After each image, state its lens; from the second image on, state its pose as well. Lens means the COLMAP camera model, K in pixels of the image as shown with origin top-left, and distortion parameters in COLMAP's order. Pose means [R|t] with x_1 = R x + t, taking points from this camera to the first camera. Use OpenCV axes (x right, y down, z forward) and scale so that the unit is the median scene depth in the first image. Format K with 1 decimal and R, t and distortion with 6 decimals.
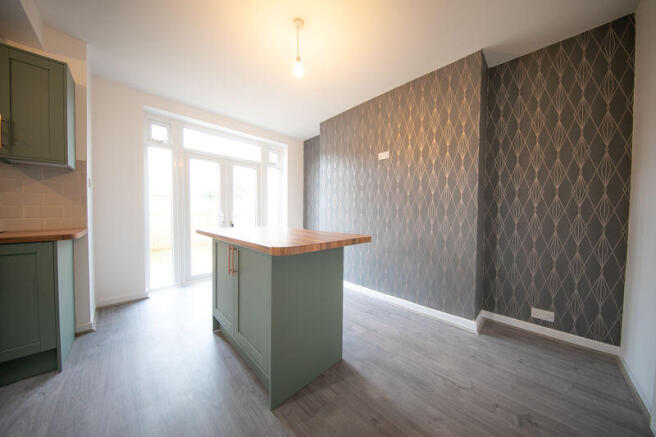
lens RADIAL K [[212.5, 0, 328.4], [0, 212.5, 219.6], [0, 0, 1]] dist [-0.000230, -0.000066]
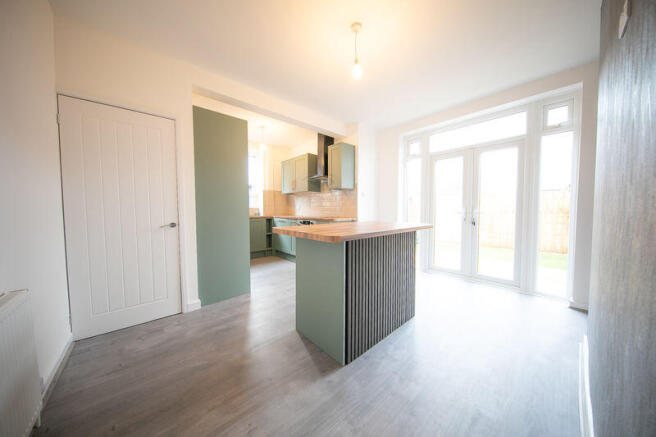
lens RADIAL K [[212.5, 0, 328.4], [0, 212.5, 219.6], [0, 0, 1]] dist [-0.000230, -0.000066]
pose [[-0.071173, 0.040834, -0.996628, 0.539649], [-0.025201, 0.998769, 0.042721, -0.011746], [0.997146, 0.028156, -0.070056, 0.547672]]
